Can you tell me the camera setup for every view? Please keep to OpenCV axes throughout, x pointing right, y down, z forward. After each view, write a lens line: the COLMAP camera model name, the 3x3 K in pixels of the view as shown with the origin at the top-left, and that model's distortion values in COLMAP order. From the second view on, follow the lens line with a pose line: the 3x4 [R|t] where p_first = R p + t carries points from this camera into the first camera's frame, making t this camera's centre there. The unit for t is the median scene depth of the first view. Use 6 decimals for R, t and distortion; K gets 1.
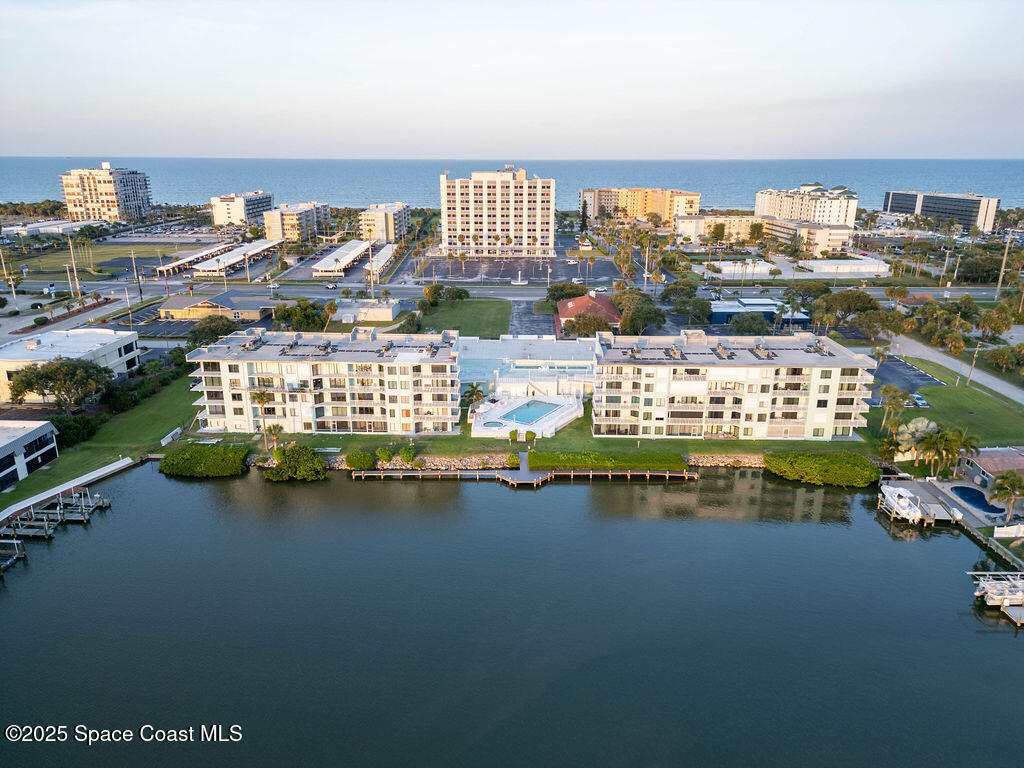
lens RADIAL K [[721.9, 0, 512.7], [0, 721.9, 383.9], [0, 0, 1]] dist [0.023059, -0.007067]
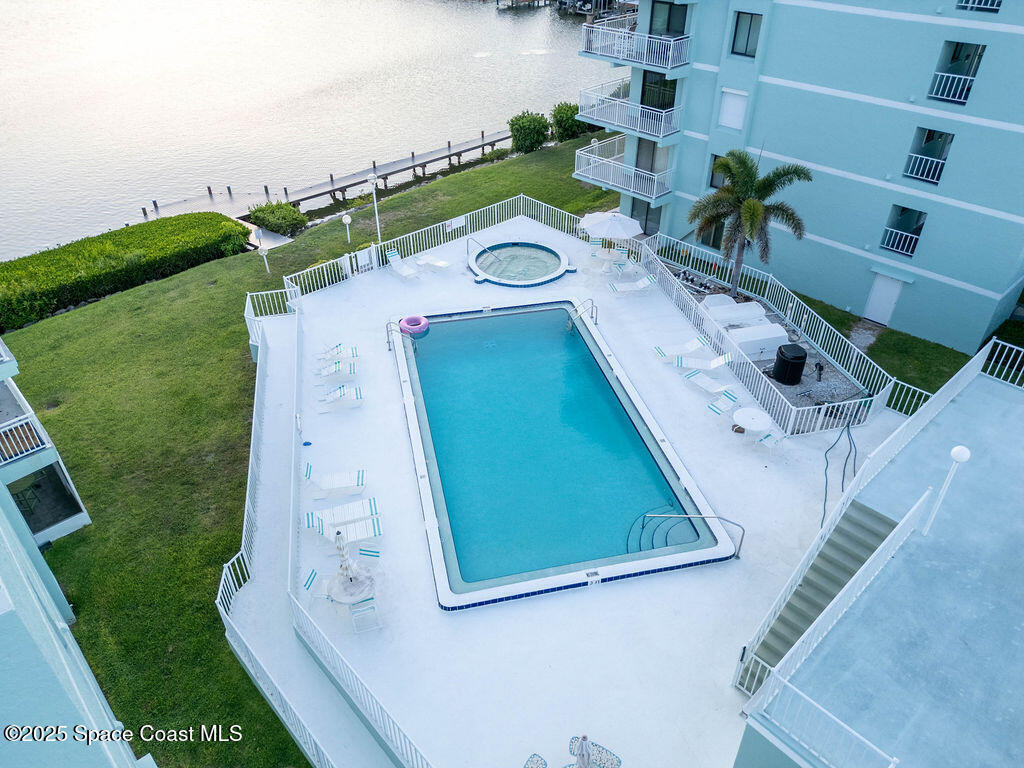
lens RADIAL K [[721.9, 0, 517.5], [0, 721.9, 387.3], [0, 0, 1]] dist [0.023059, -0.007067]
pose [[-0.712137, 0.402097, -0.575481, 0.125020], [-0.210056, 0.660132, 0.721181, -0.086021], [0.669878, 0.634463, -0.385642, 1.137670]]
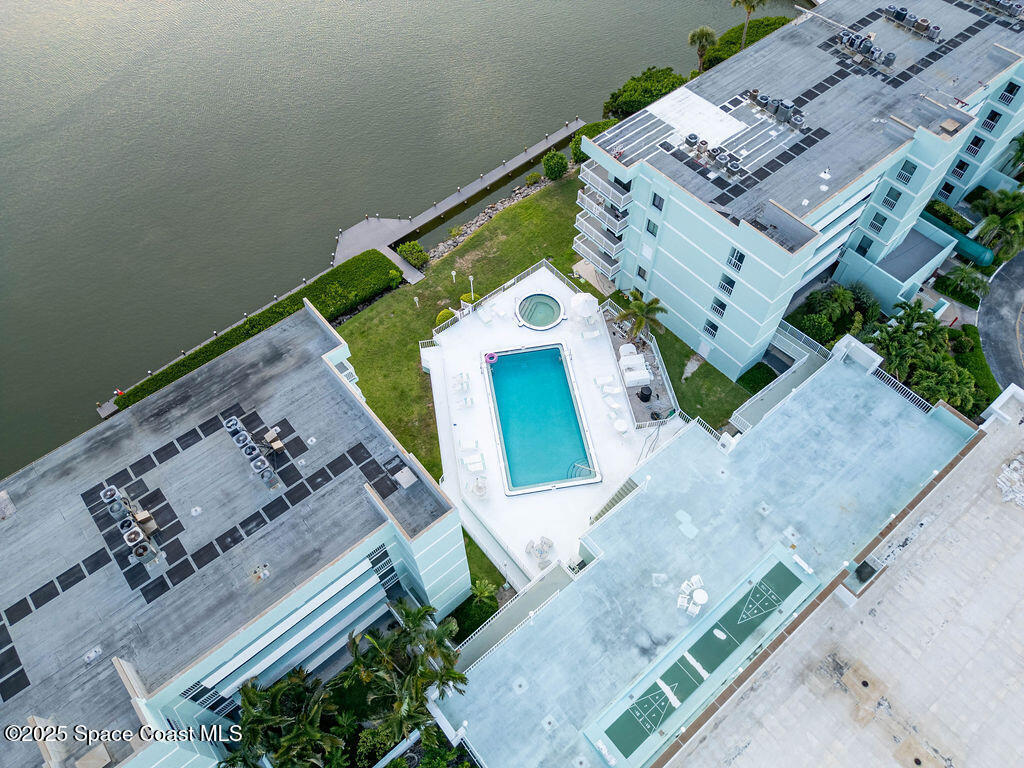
lens RADIAL K [[721.9, 0, 512.8], [0, 721.9, 382.0], [0, 0, 1]] dist [0.023059, -0.007067]
pose [[-0.754842, 0.546958, -0.362009, 0.188008], [-0.187753, 0.348644, 0.918257, -0.368323], [0.628460, 0.761107, -0.160478, 1.123898]]
